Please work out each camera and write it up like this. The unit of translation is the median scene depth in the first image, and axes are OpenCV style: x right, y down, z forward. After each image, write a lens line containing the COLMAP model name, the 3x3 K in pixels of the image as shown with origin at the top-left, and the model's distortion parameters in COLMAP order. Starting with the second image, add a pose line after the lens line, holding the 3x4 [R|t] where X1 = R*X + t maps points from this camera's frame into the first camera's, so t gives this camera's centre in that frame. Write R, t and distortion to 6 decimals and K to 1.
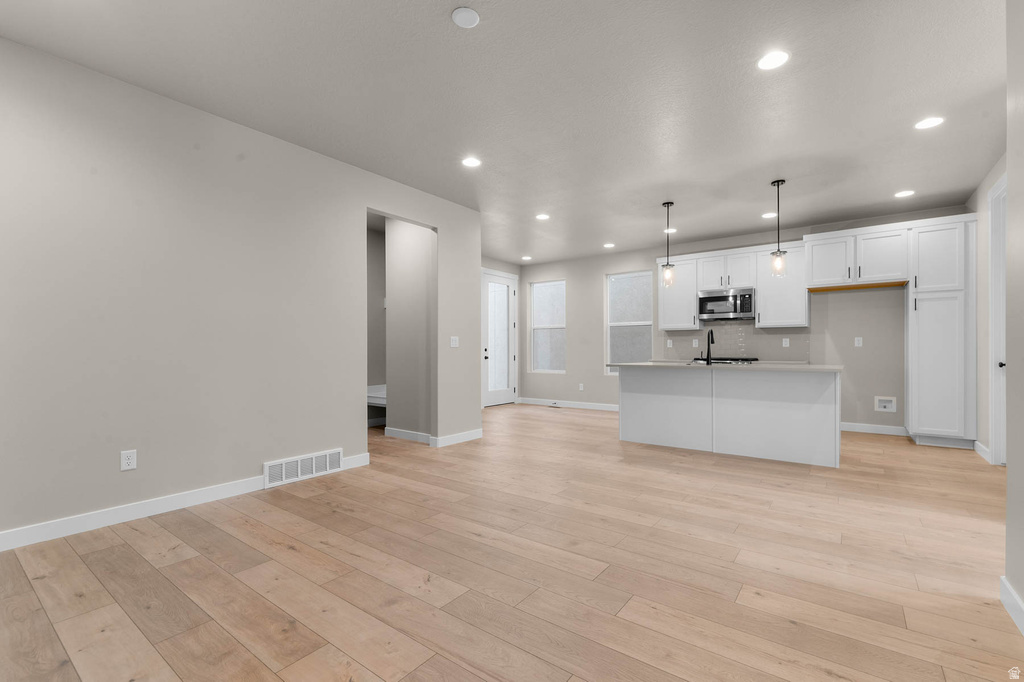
lens RADIAL K [[456.1, 0, 512.0], [0, 456.1, 341.0], [0, 0, 1]] dist [0.001133, -0.000001]
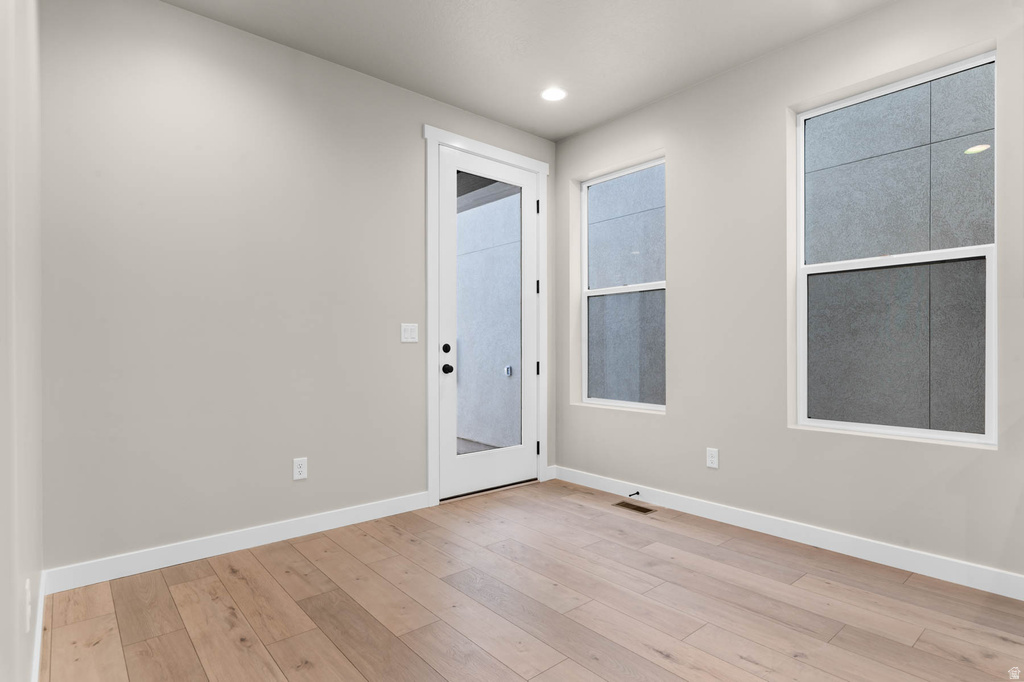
lens RADIAL K [[525.3, 0, 525.1], [0, 525.3, 347.2], [0, 0, 1]] dist [-0.004052, -0.000818]
pose [[0.982243, -0.000790, -0.187614, 0.112883], [0.003669, 0.999881, 0.014996, 0.016018], [0.187579, -0.015418, 0.982128, 0.752413]]
